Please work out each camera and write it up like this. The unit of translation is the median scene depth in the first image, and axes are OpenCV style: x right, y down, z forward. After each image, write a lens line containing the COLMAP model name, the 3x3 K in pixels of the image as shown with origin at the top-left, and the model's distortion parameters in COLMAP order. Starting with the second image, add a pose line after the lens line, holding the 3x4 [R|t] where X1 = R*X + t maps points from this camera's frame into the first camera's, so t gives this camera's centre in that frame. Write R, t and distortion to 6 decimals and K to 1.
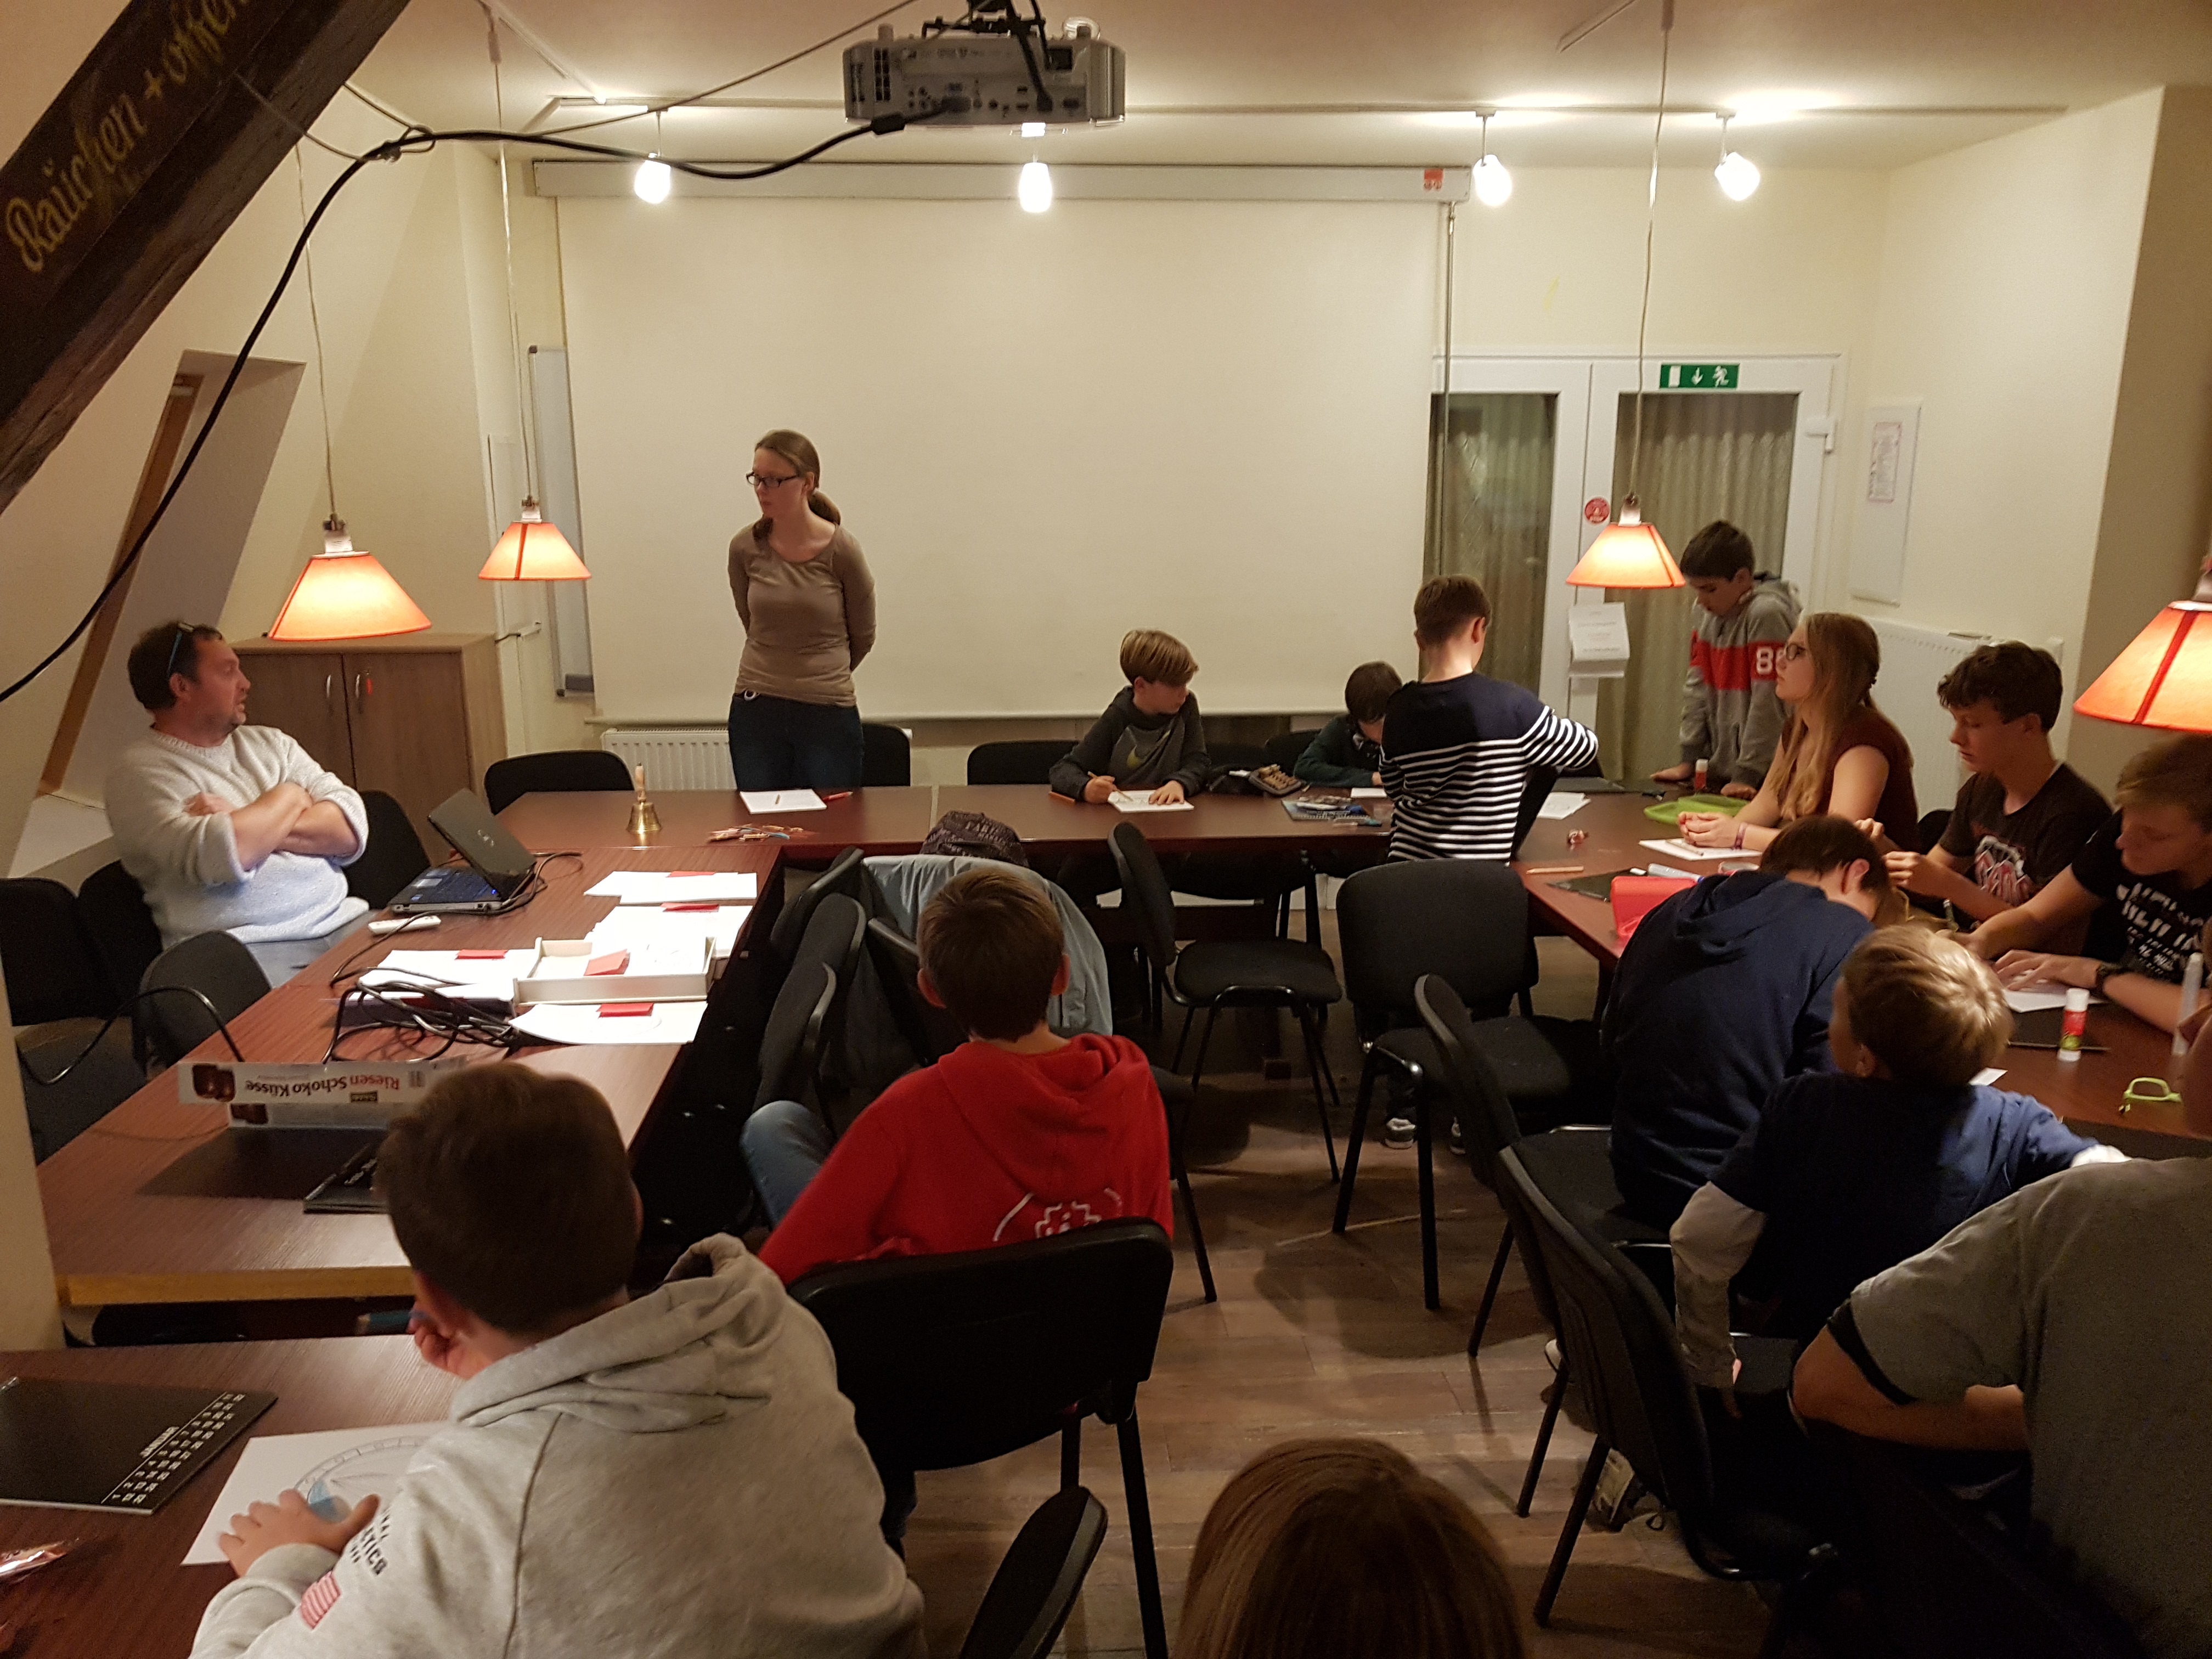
lens RADIAL K [[1739.9, 0, 1104.5], [0, 1739.9, 897.9], [0, 0, 1]] dist [-0.001886, 0.006997]
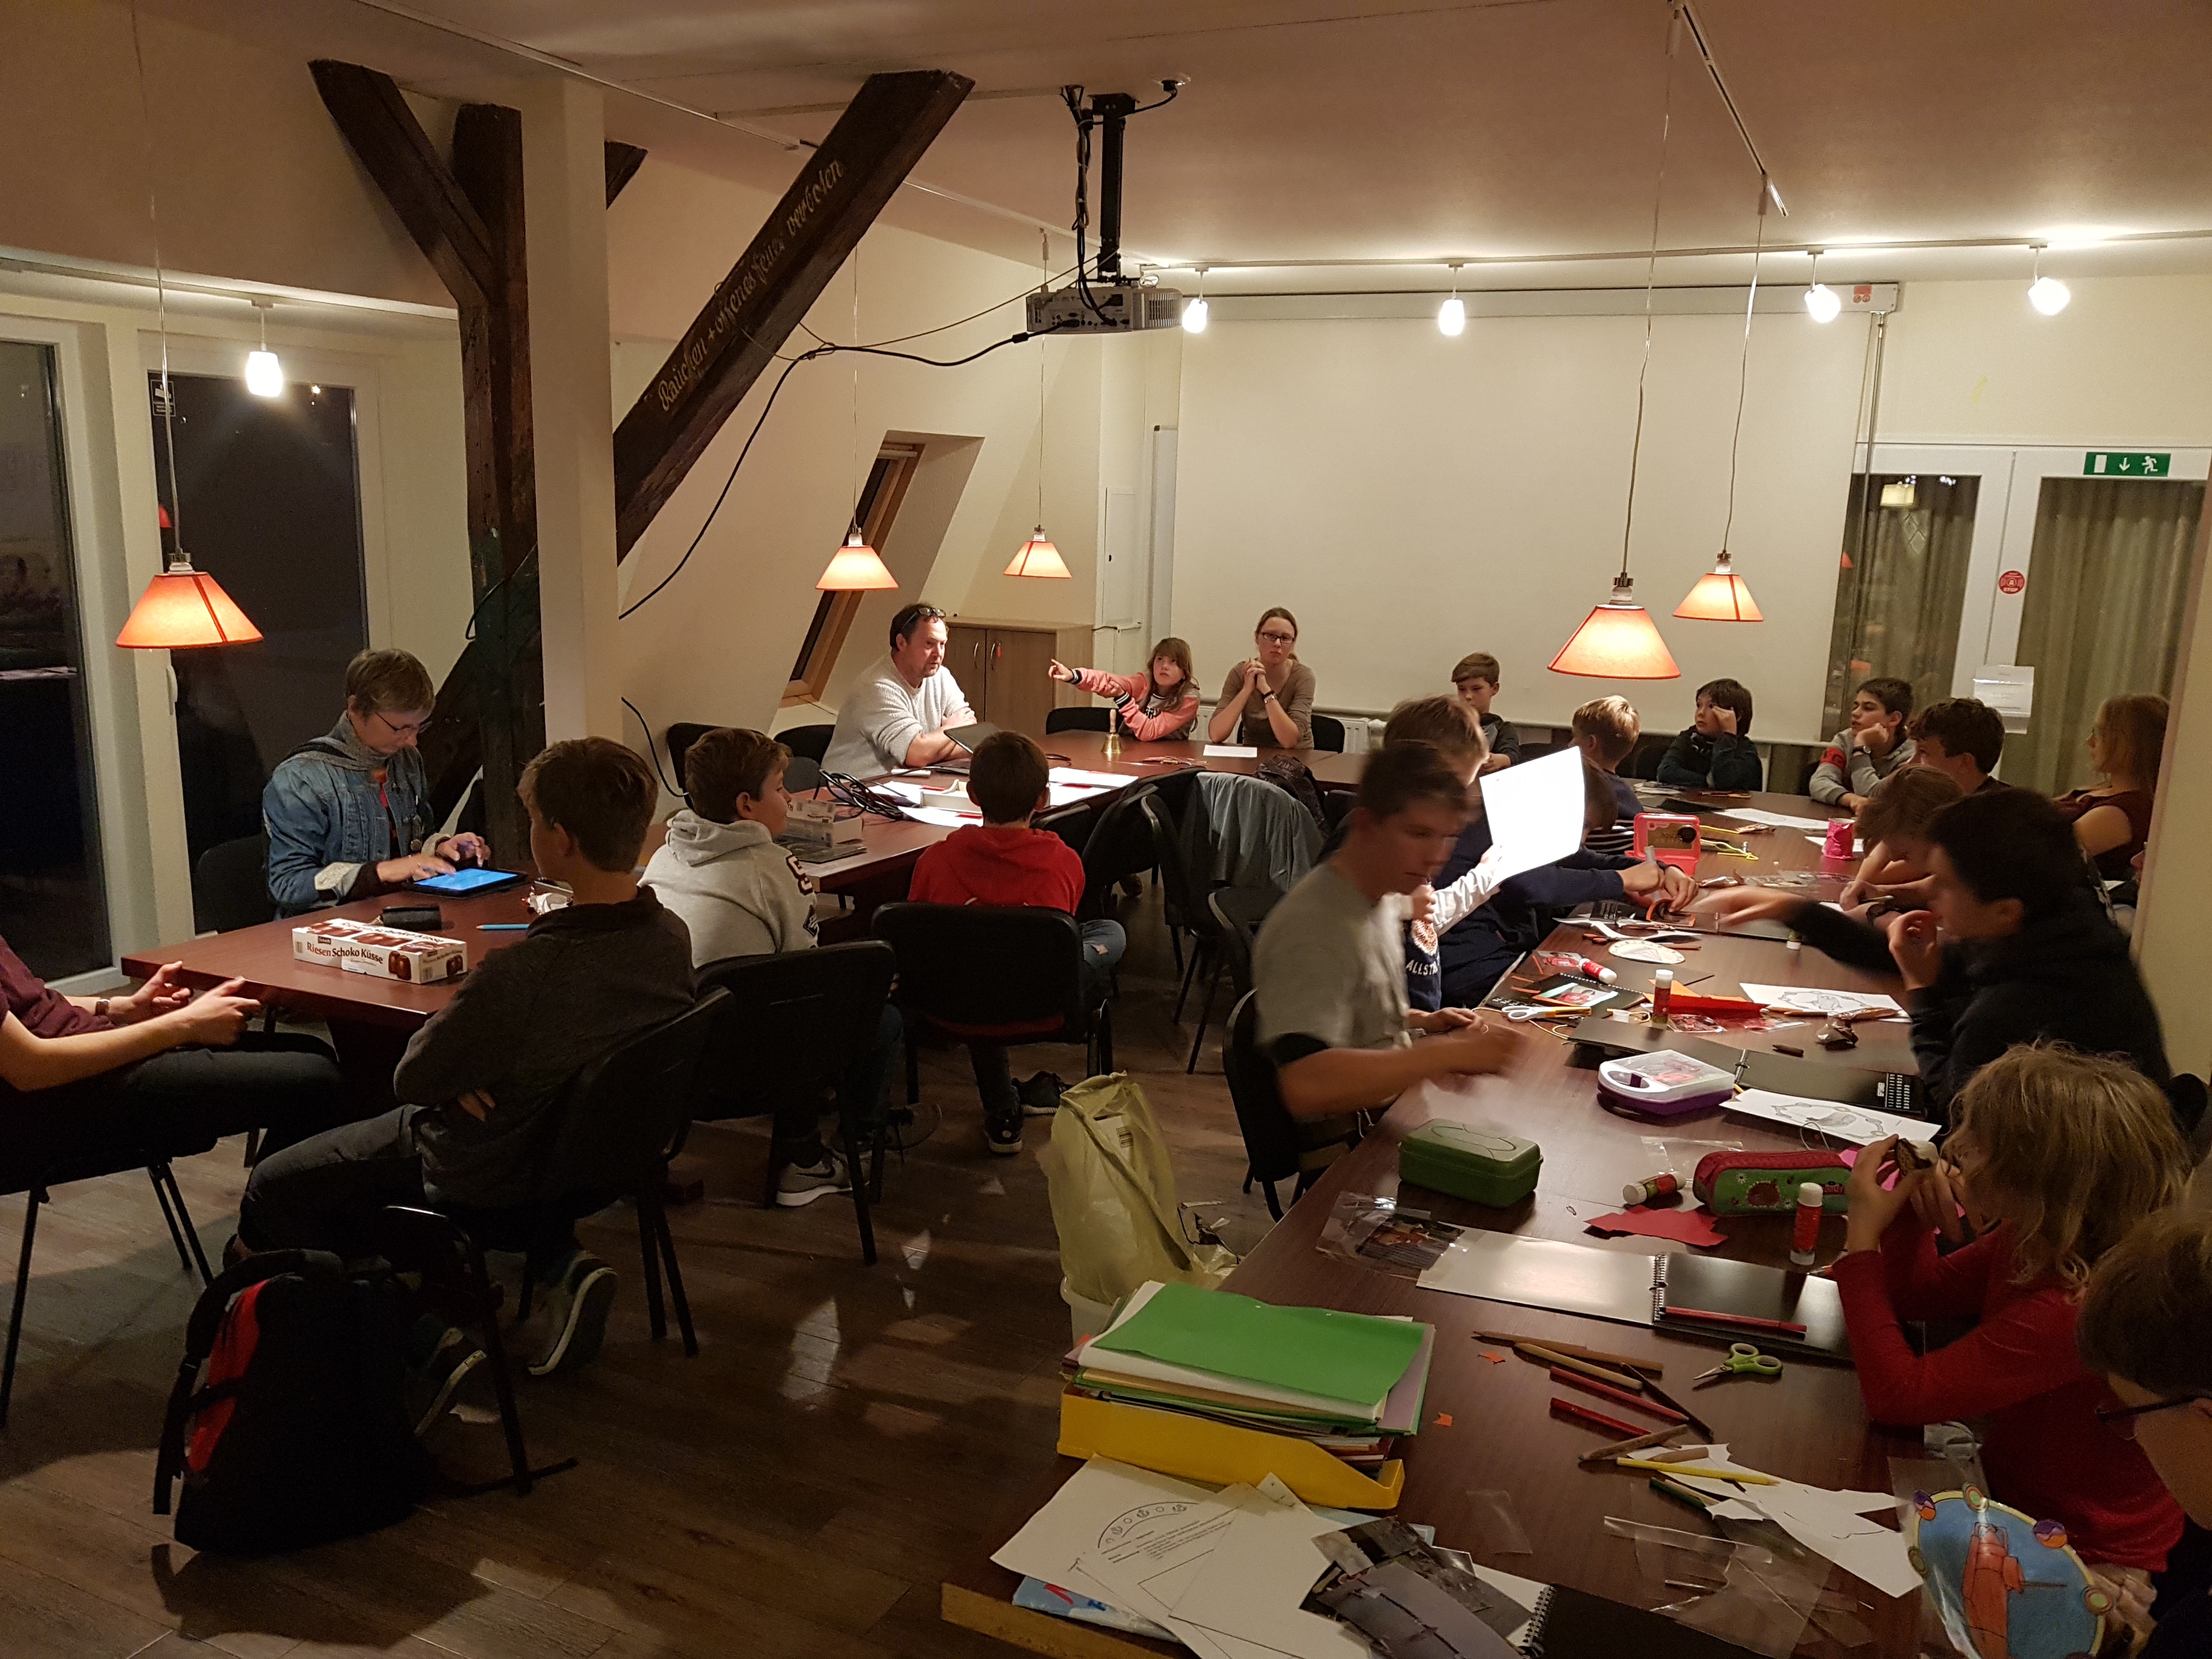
lens RADIAL K [[1739.9, 0, 1104.5], [0, 1739.9, 897.9], [0, 0, 1]] dist [-0.001886, 0.006997]
pose [[0.876783, 0.136218, -0.461190, 0.324566], [-0.151335, 0.988473, 0.004251, 0.058744], [0.456453, 0.066067, 0.887291, -0.234398]]
